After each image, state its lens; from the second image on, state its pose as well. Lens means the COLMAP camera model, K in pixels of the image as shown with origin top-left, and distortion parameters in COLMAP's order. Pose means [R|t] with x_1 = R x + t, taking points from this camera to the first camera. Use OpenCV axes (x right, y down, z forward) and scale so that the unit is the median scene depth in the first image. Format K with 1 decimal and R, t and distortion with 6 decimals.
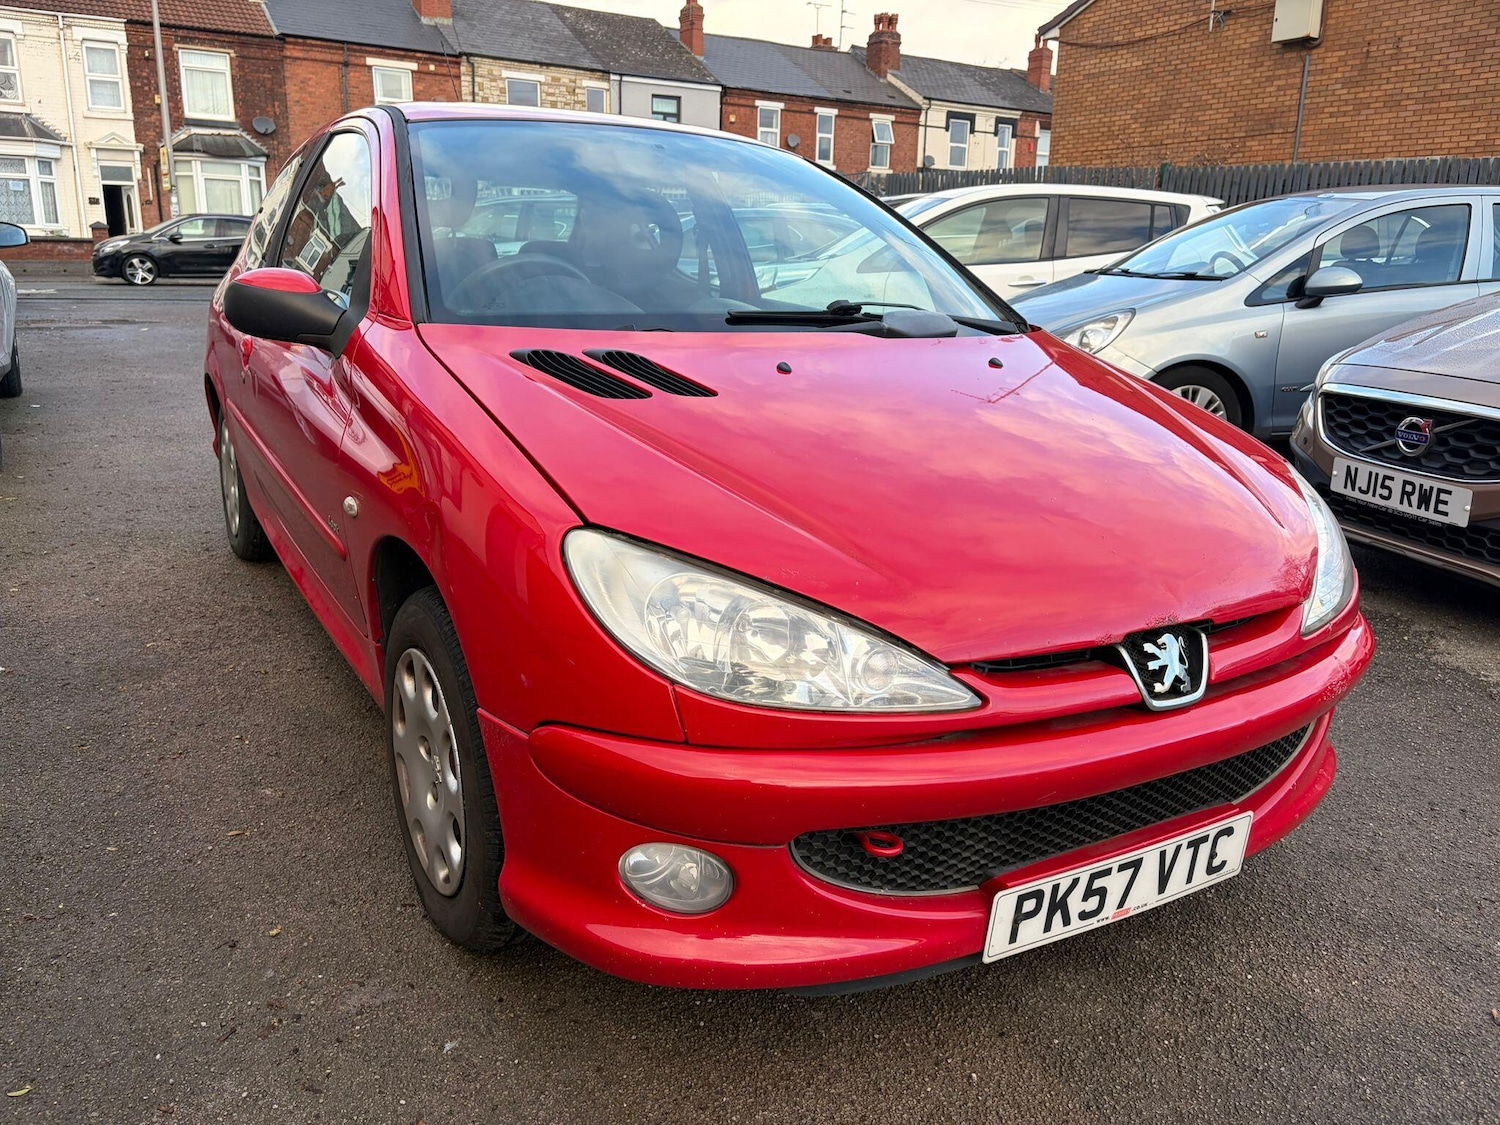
lens RADIAL K [[1129.8, 0, 749.1], [0, 1129.8, 561.8], [0, 0, 1]] dist [0.067878, -0.079034]
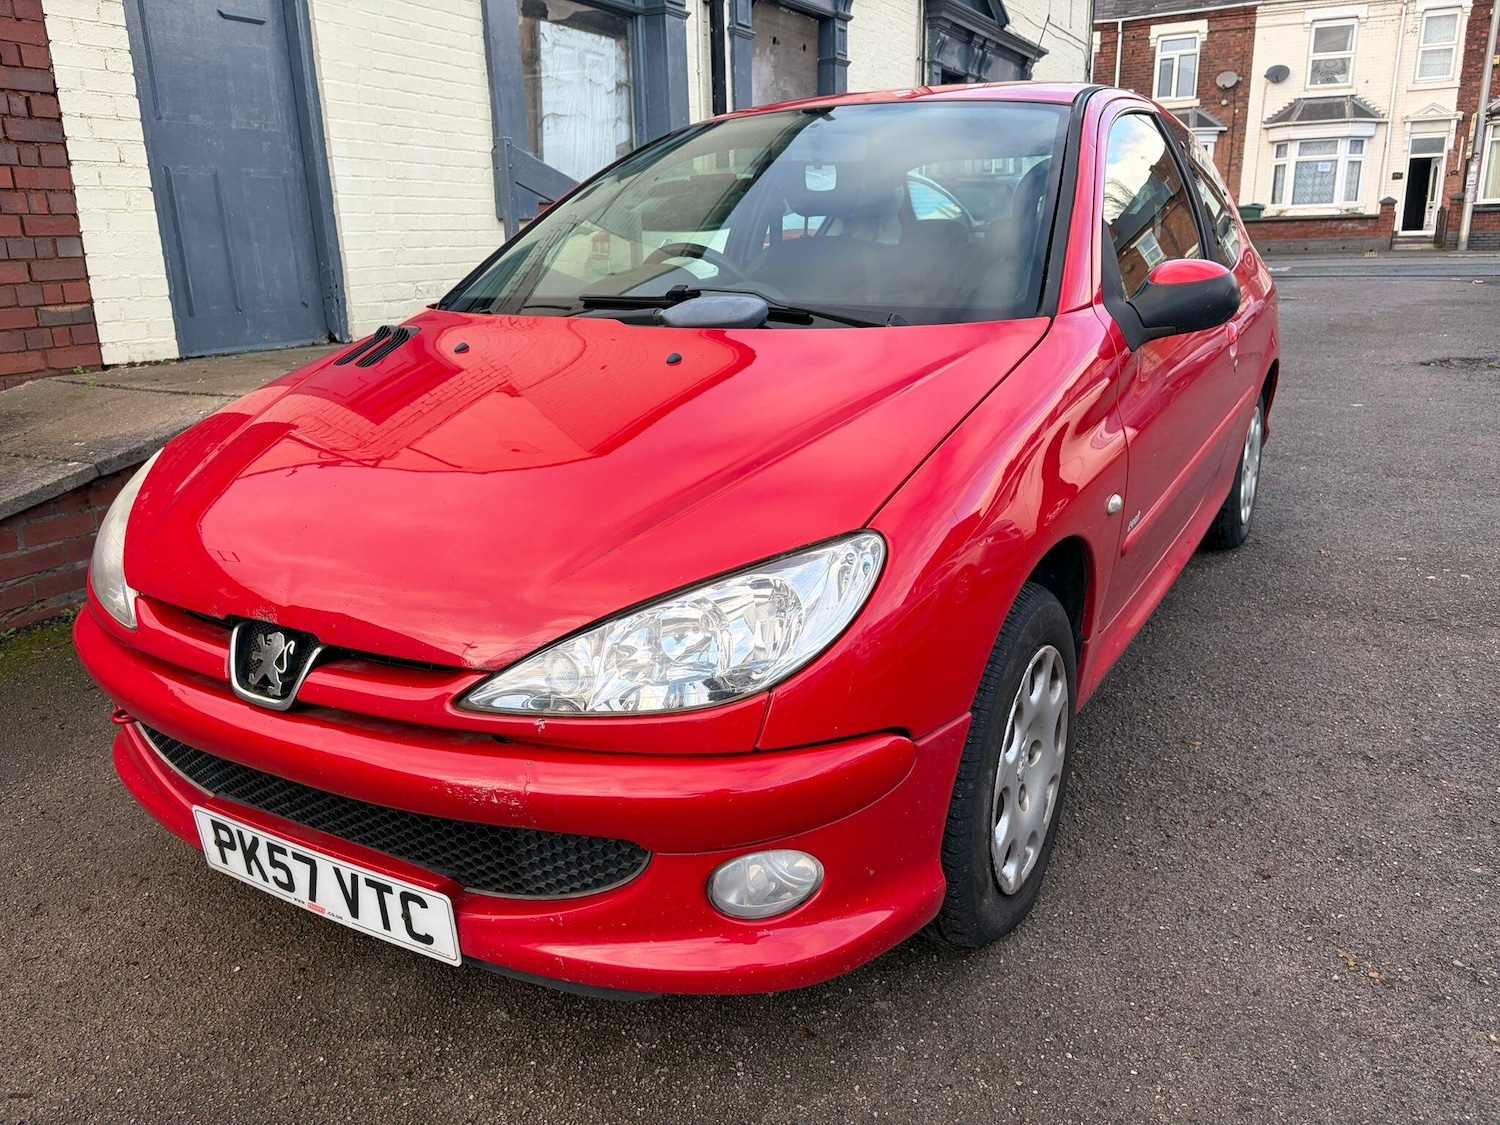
lens RADIAL K [[1131.9, 0, 750.6], [0, 1131.9, 560.3], [0, 0, 1]] dist [0.063710, -0.073951]
pose [[0.484005, 0.202341, -0.851350, 1.092048], [-0.186006, 0.974455, 0.125853, -0.154582], [0.855068, 0.097442, 0.509278, 0.661843]]
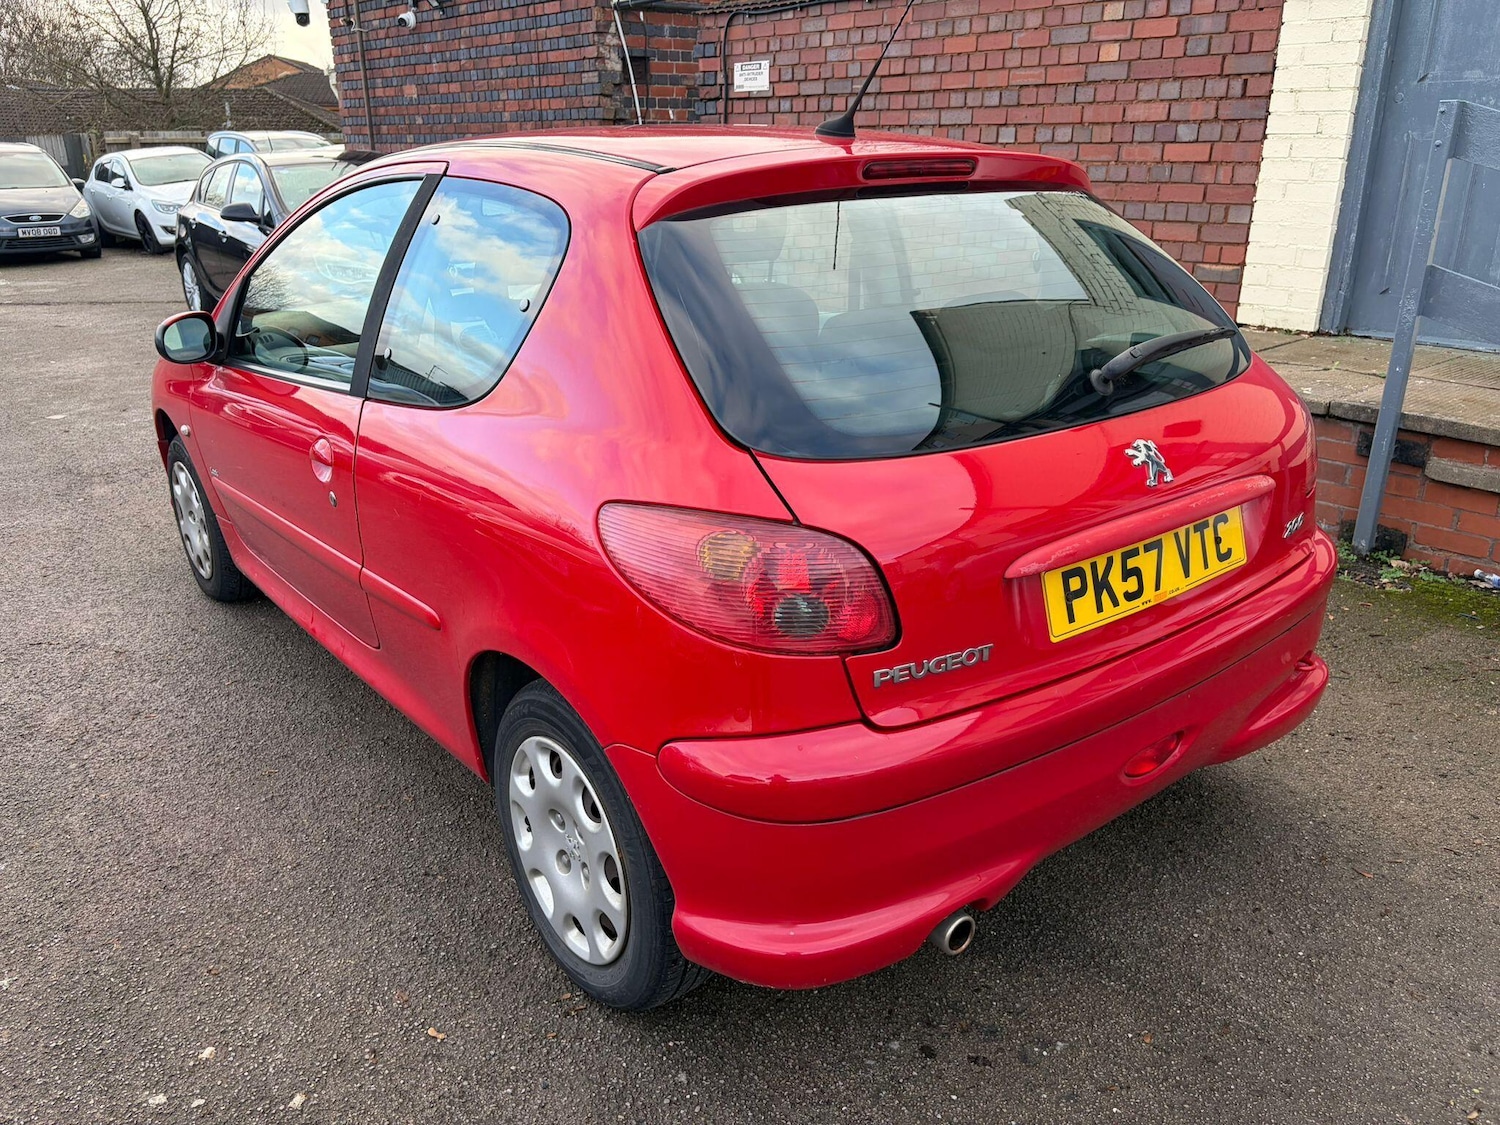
lens RADIAL K [[1129.8, 0, 737.9], [0, 1129.8, 567.6], [0, 0, 1]] dist [0.067878, -0.079034]
pose [[-0.992691, 0.025677, -0.117920, -0.234387], [-0.046434, 0.820619, 0.569586, -1.001182], [0.111392, 0.570898, -0.813429, 3.075405]]
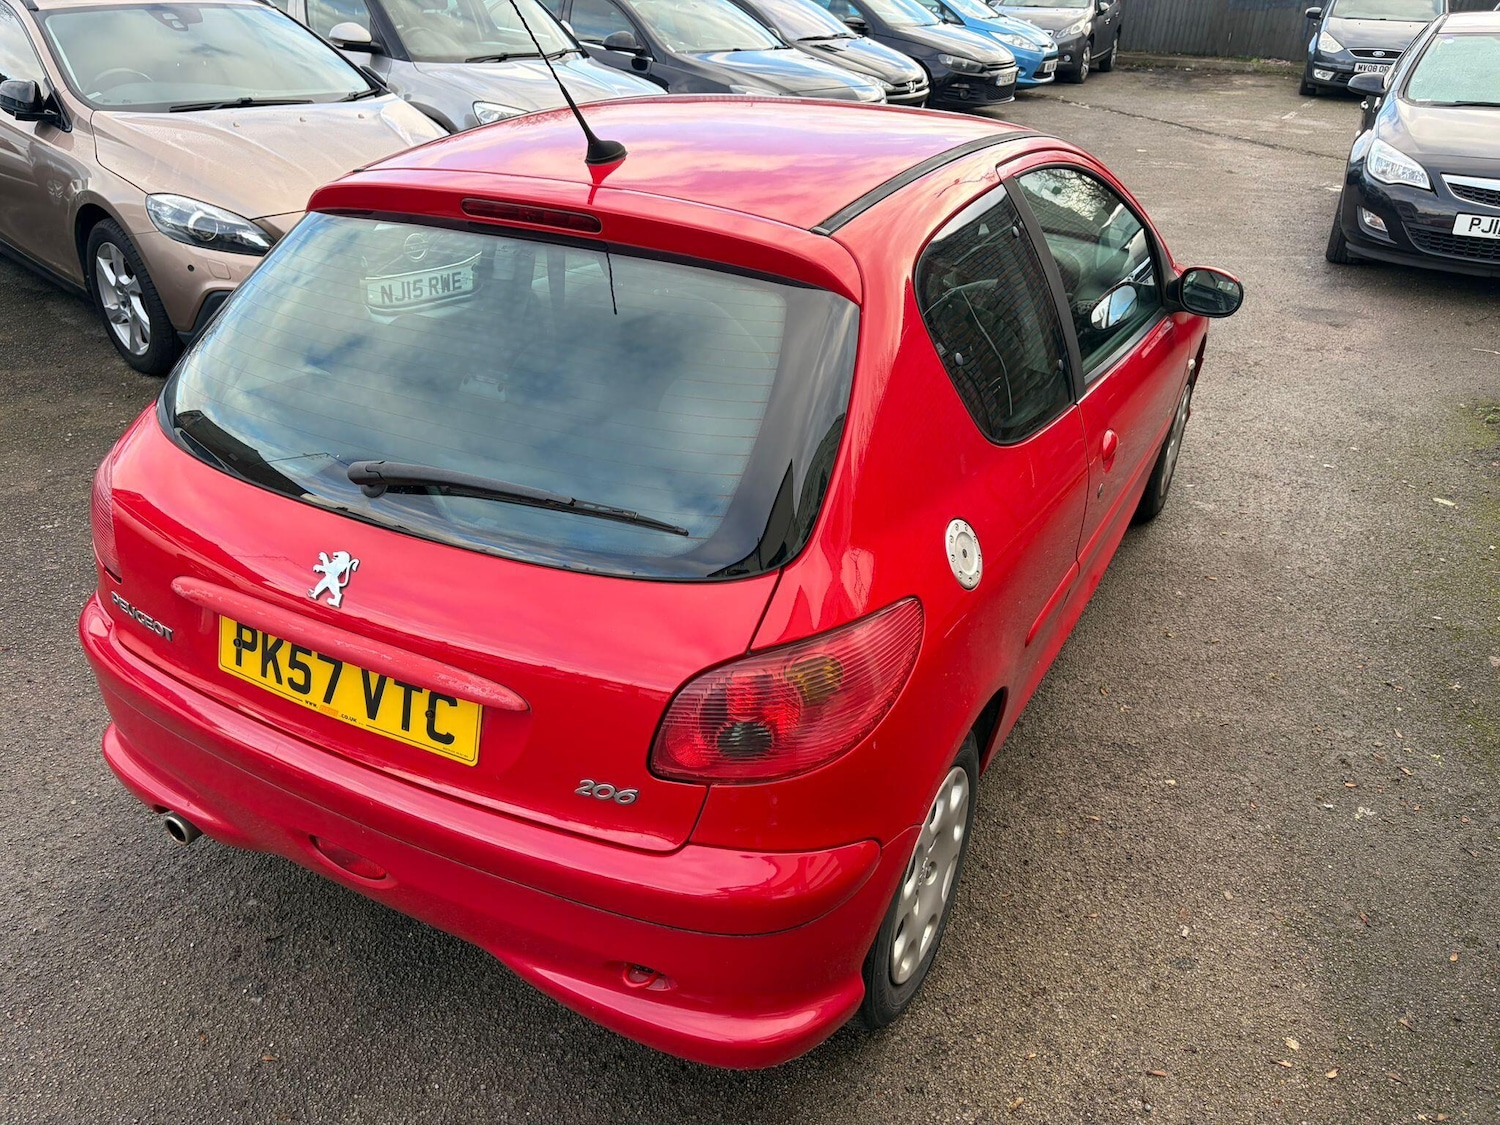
lens RADIAL K [[1129.8, 0, 740.3], [0, 1129.8, 573.2], [0, 0, 1]] dist [0.067878, -0.079034]
pose [[-0.515410, -0.449512, 0.729583, -1.455554], [0.184400, 0.773256, 0.606689, -1.028817], [-0.836869, 0.447229, -0.315654, 2.330281]]
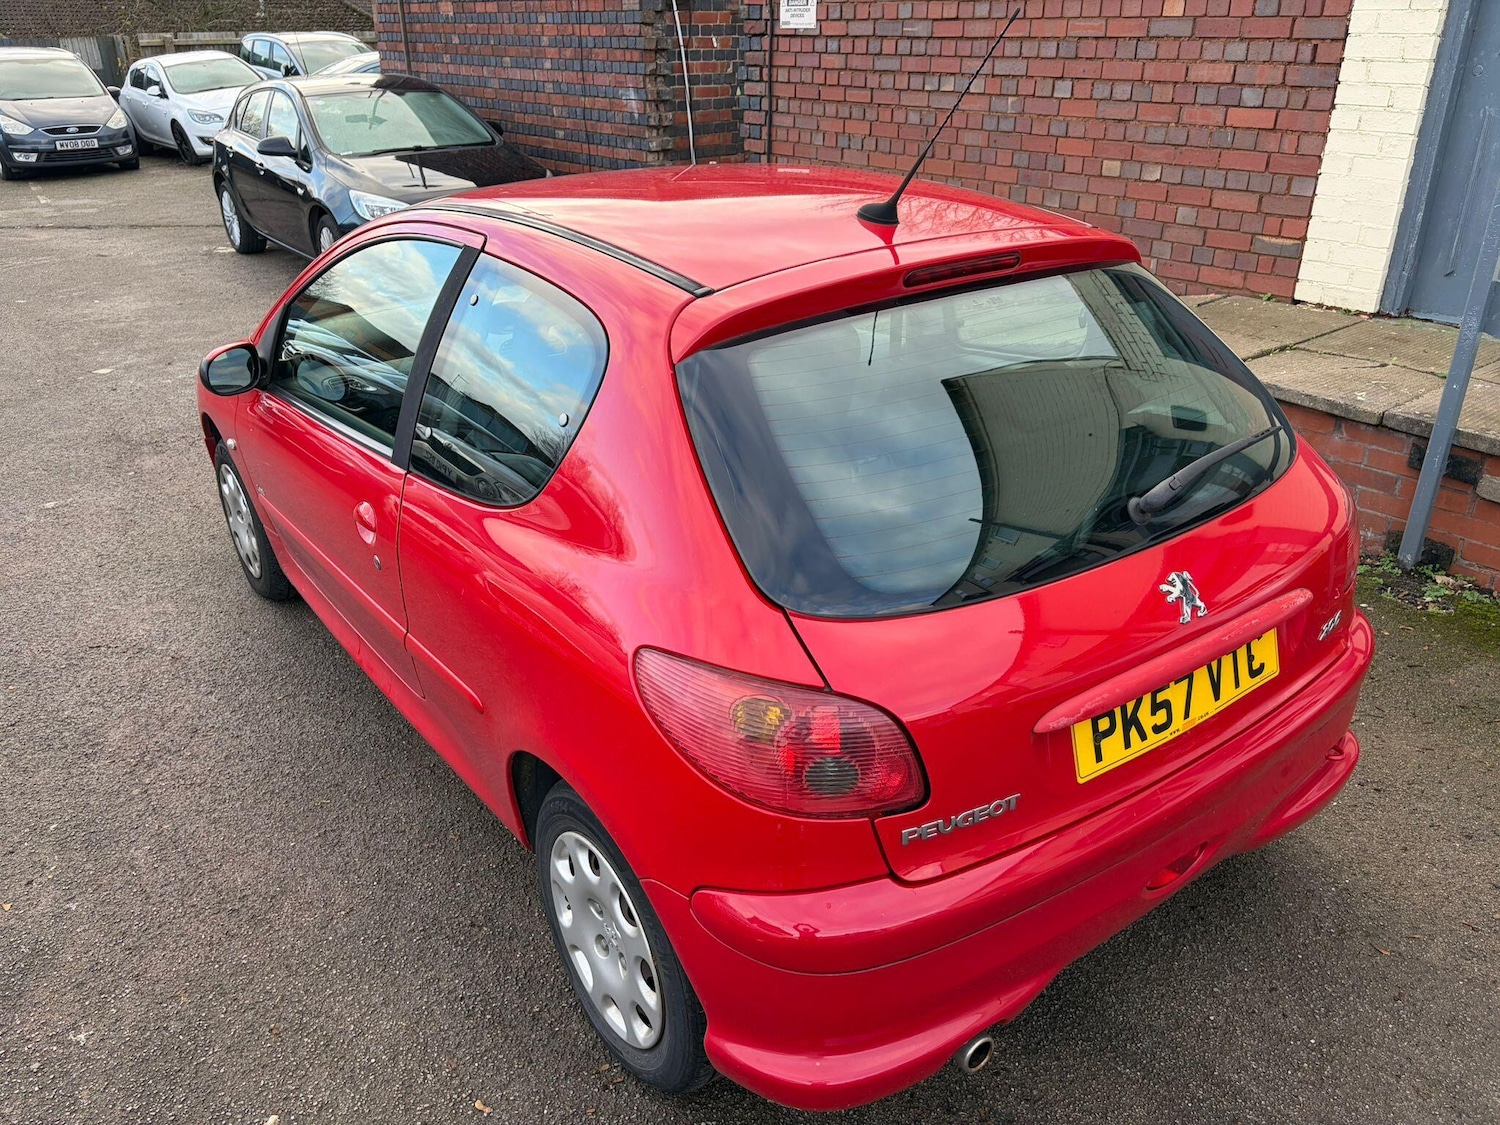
lens RADIAL K [[1129.8, 0, 744.6], [0, 1129.8, 569.2], [0, 0, 1]] dist [0.067878, -0.079034]
pose [[-0.996030, 0.023684, -0.085811, -0.242562], [-0.037187, 0.765118, 0.642815, -1.158276], [0.080880, 0.643454, -0.761200, 2.974641]]
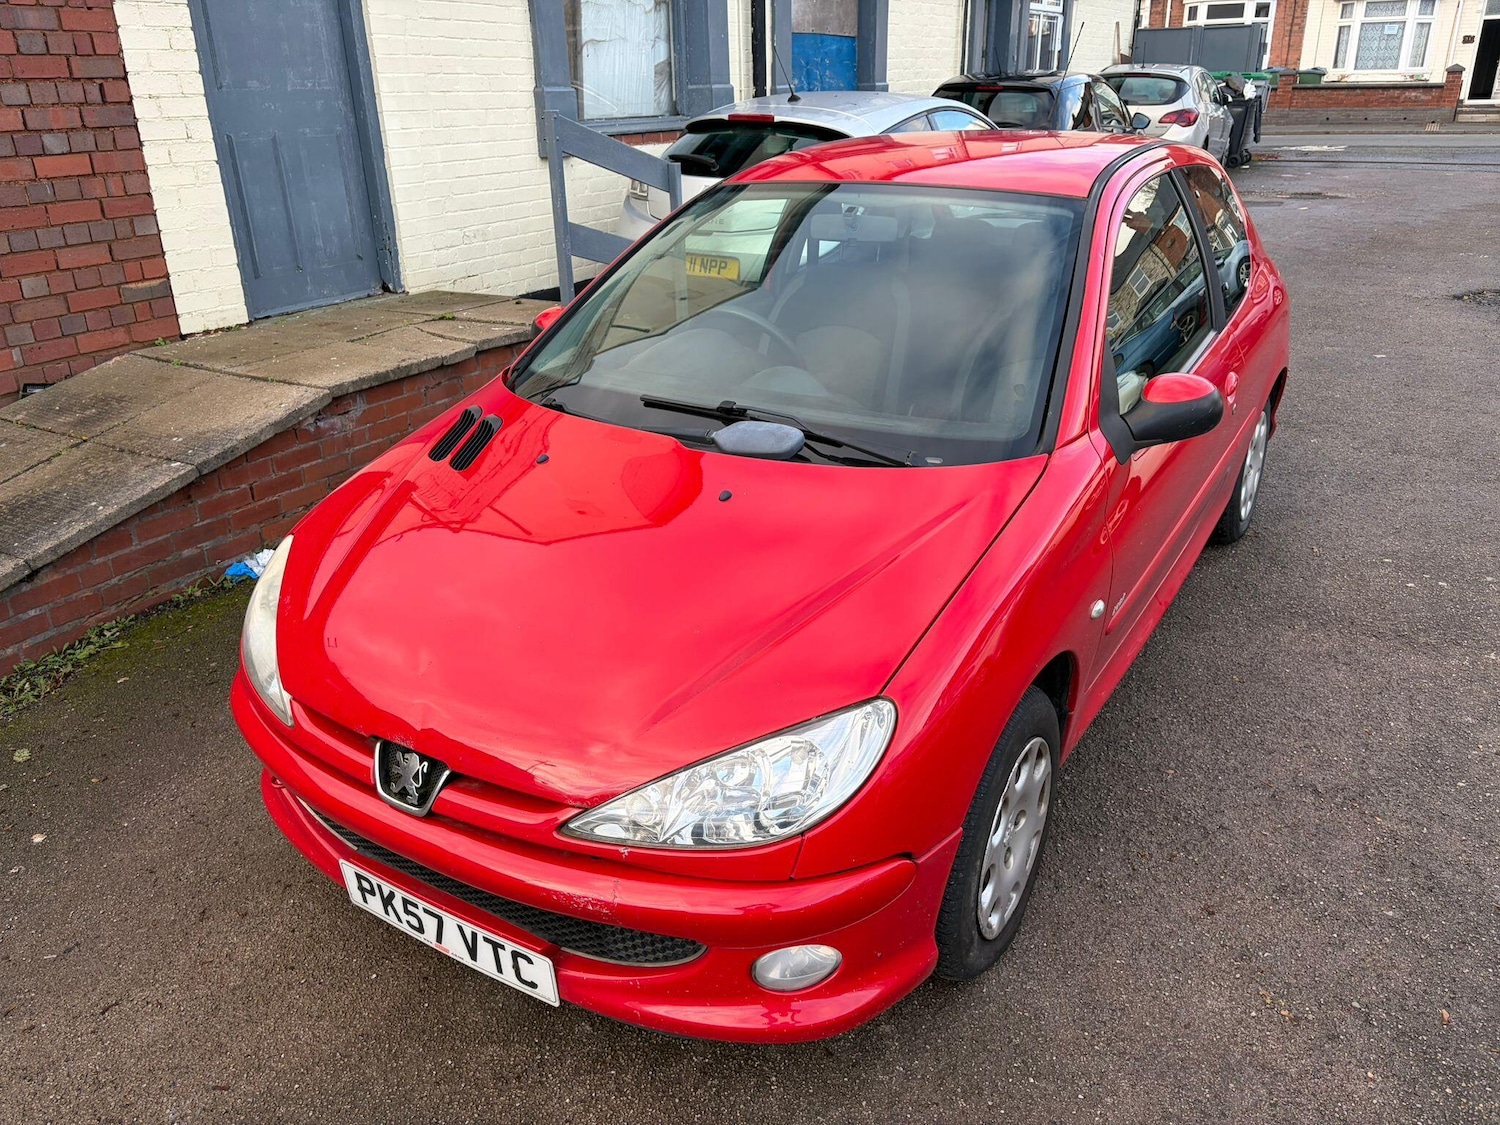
lens RADIAL K [[1131.9, 0, 748.9], [0, 1131.9, 555.4], [0, 0, 1]] dist [0.063710, -0.073951]
pose [[0.457228, 0.307961, -0.834328, 1.182683], [-0.193066, 0.950131, 0.244902, -0.406164], [0.868141, 0.049105, 0.493883, 0.545566]]
